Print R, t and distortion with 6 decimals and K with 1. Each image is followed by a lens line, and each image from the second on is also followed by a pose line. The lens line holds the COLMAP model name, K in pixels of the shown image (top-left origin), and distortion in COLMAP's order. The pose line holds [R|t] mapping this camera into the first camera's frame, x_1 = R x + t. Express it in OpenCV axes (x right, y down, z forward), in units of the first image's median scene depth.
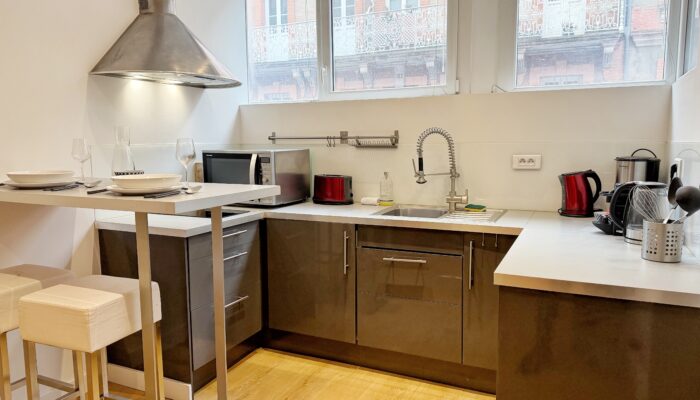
lens RADIAL K [[488.6, 0, 350.0], [0, 488.6, 200.0], [0, 0, 1]] dist [0.000993, 0.000035]
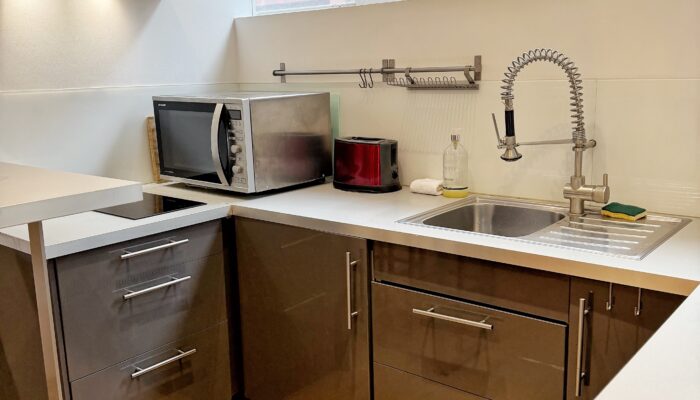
lens RADIAL K [[647.8, 0, 350.0], [0, 647.8, 200.0], [0, 0, 1]] dist [0.076239, -0.321664]
pose [[0.966851, 0.031916, -0.253339, 0.153310], [-0.010919, 0.996418, 0.083860, -0.046991], [0.255108, -0.078314, 0.963736, 0.290273]]
